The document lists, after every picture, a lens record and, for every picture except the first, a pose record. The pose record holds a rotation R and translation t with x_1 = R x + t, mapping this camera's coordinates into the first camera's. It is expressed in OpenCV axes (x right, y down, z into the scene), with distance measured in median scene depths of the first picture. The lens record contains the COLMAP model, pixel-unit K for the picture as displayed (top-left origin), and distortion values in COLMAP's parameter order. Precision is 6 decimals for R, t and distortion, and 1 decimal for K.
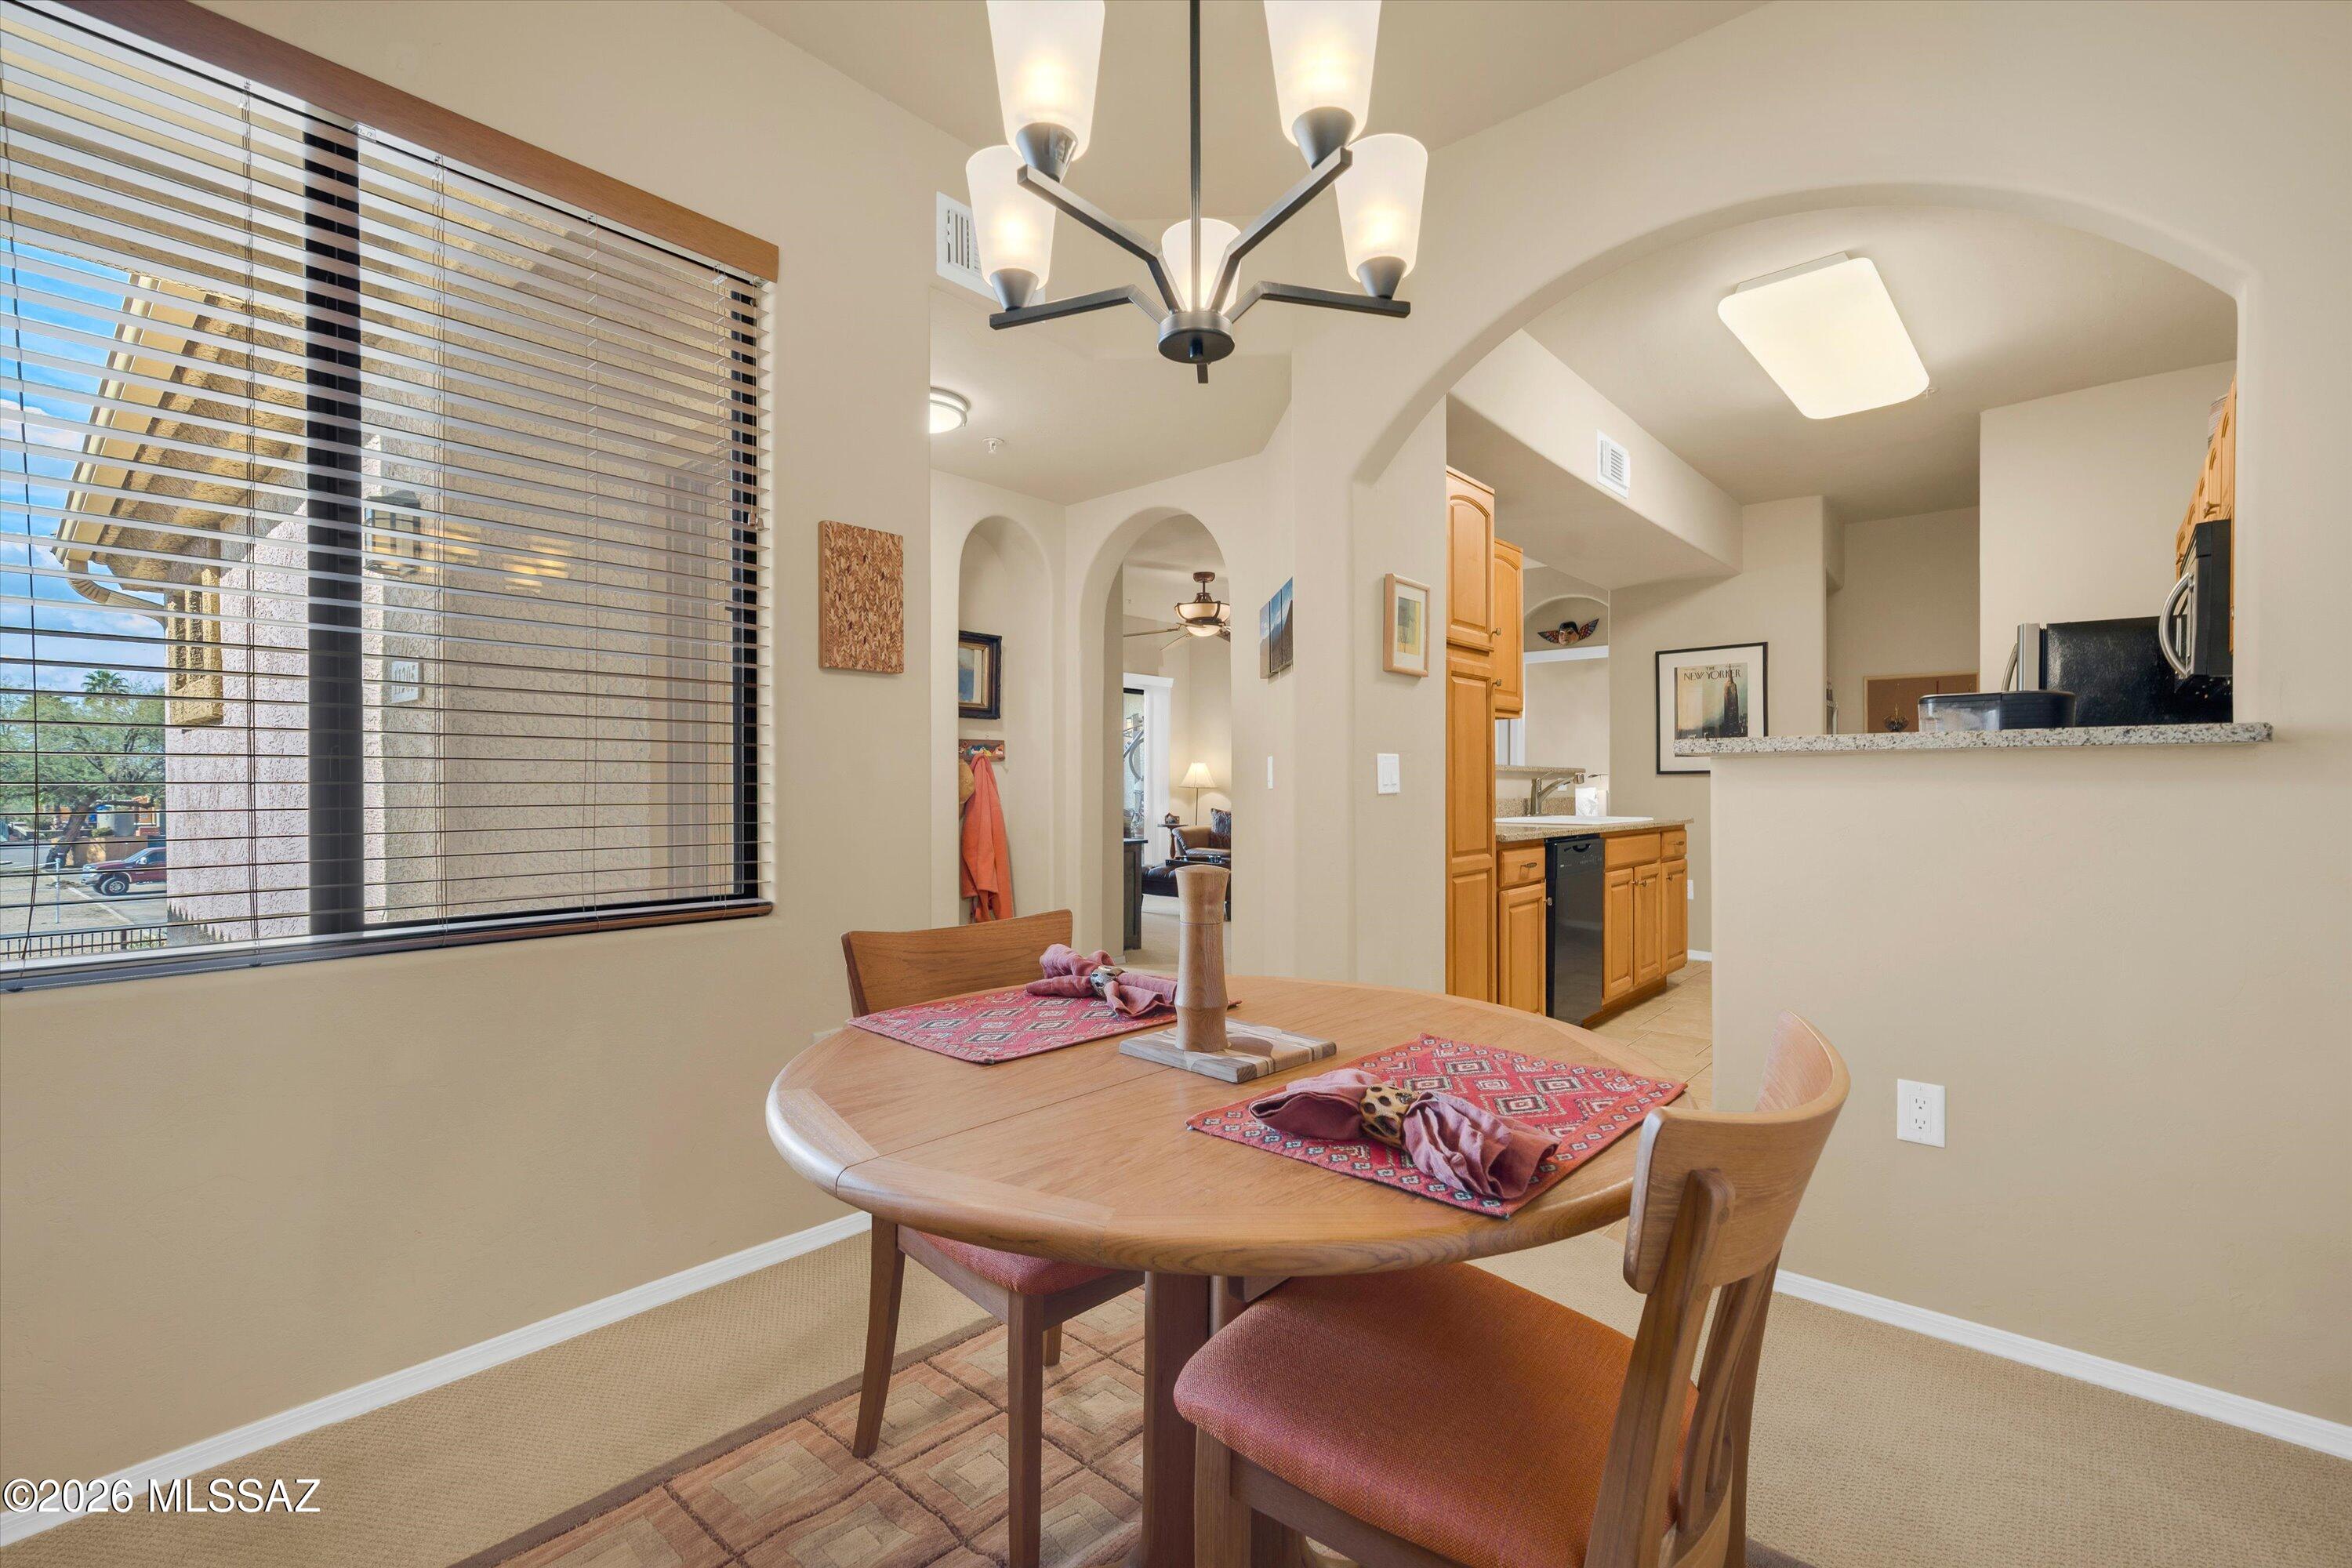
lens RADIAL K [[1042.2, 0, 1176.0], [0, 1042.2, 784.0], [0, 0, 1]] dist [-0.000337, -0.000134]
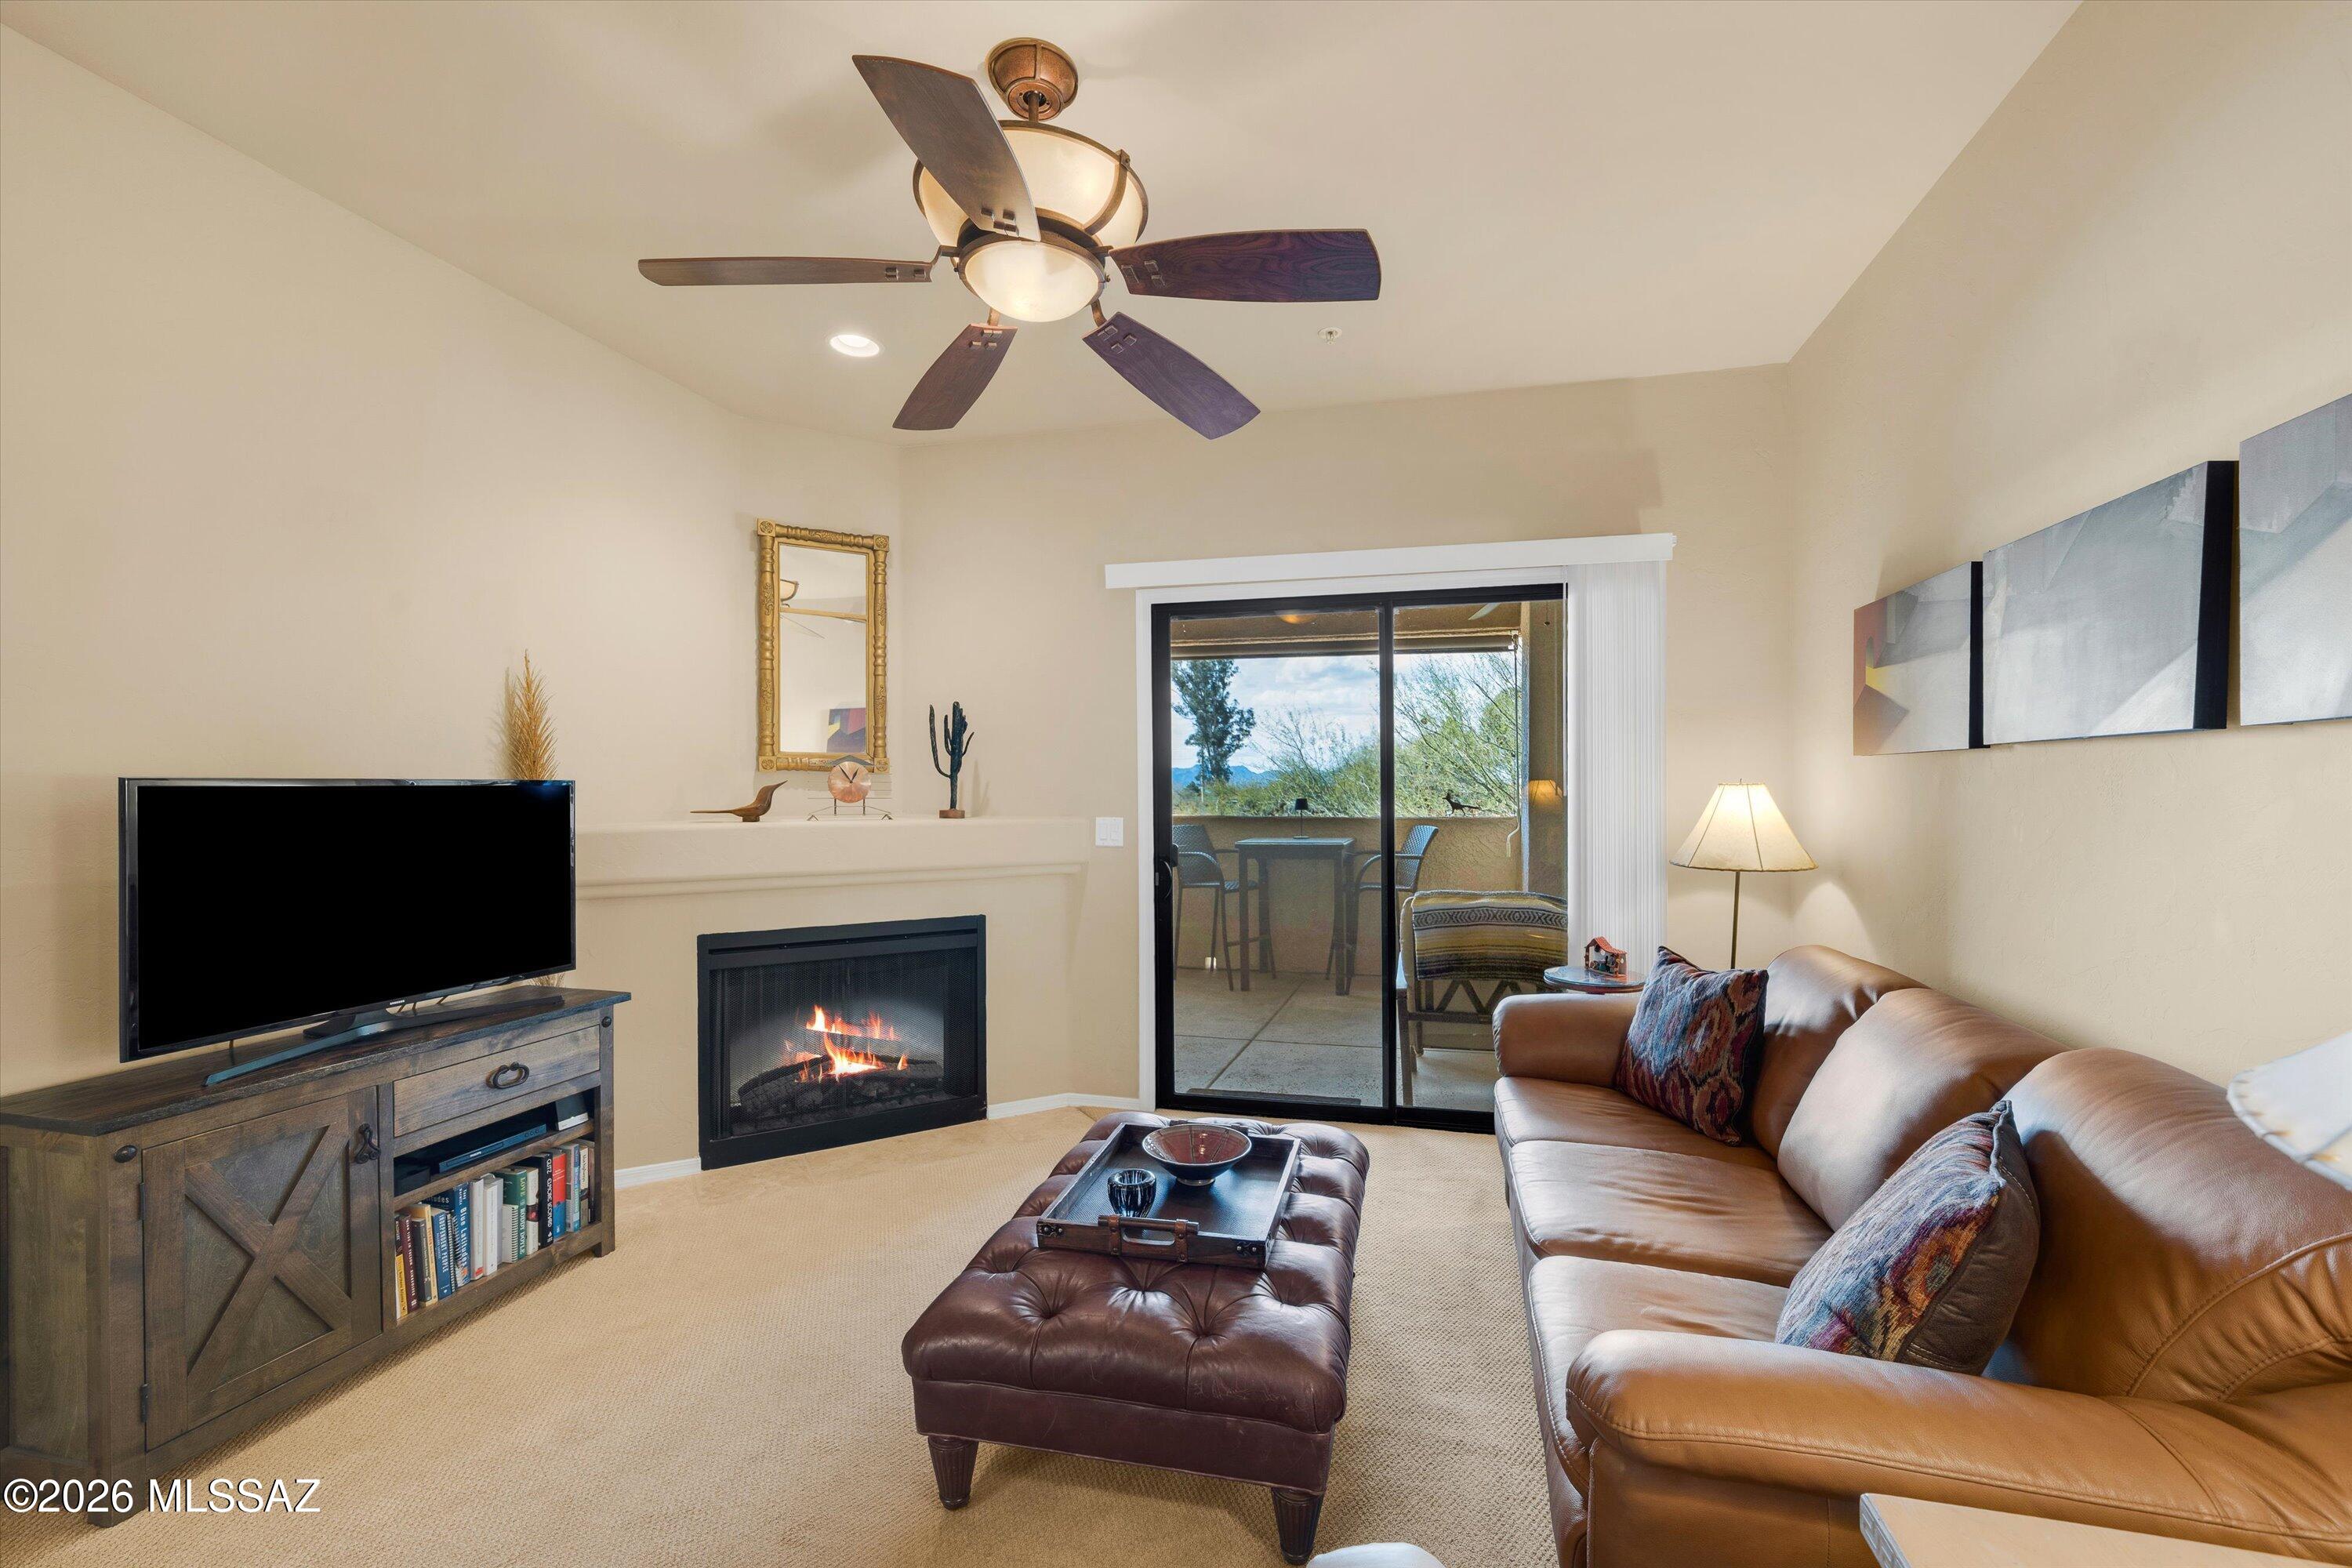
lens RADIAL K [[961.9, 0, 1176.0], [0, 961.9, 784.0], [0, 0, 1]] dist [0.000718, 0.000051]
pose [[0.460896, -0.011104, -0.887385, 0.270054], [0.001363, 0.999929, -0.011805, -0.023750], [0.887453, 0.004231, 0.460879, 0.994100]]
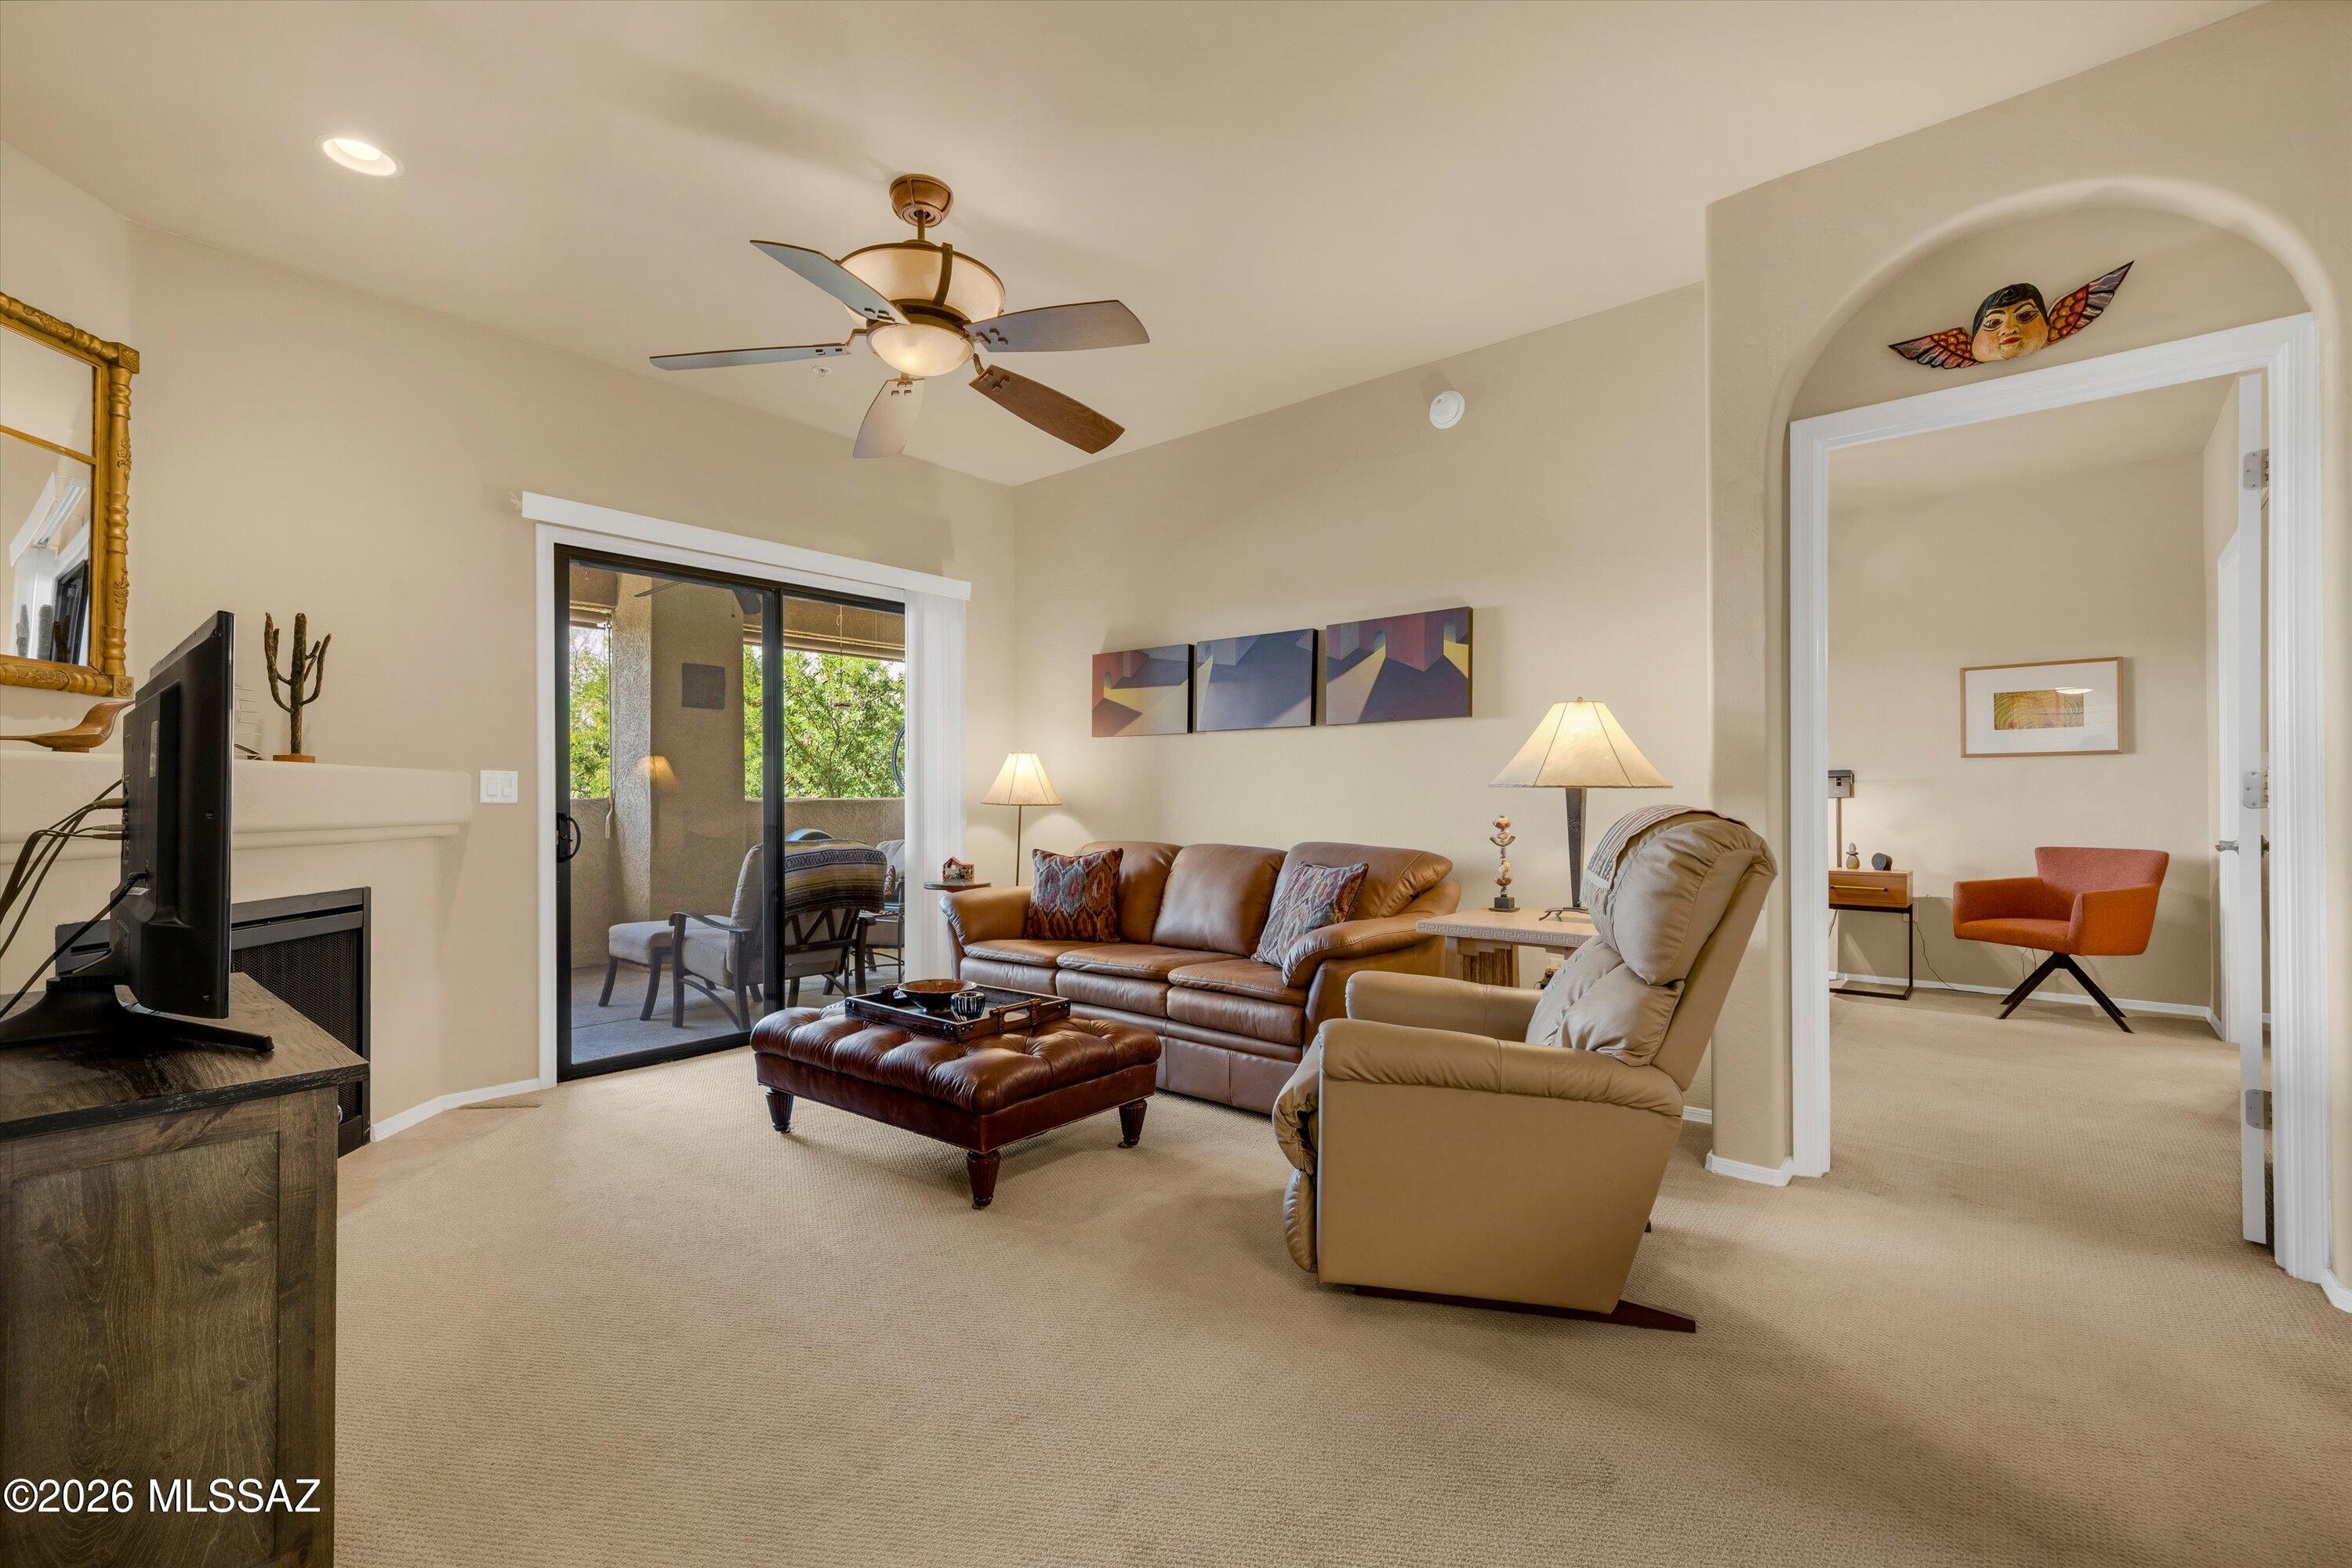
lens RADIAL K [[1042.2, 0, 1176.0], [0, 1042.2, 784.0], [0, 0, 1]] dist [-0.000337, -0.000134]
pose [[0.999570, -0.004146, 0.029025, 0.109283], [0.004618, 0.999857, -0.016245, 0.002889], [-0.028954, 0.016372, 0.999447, 0.706043]]
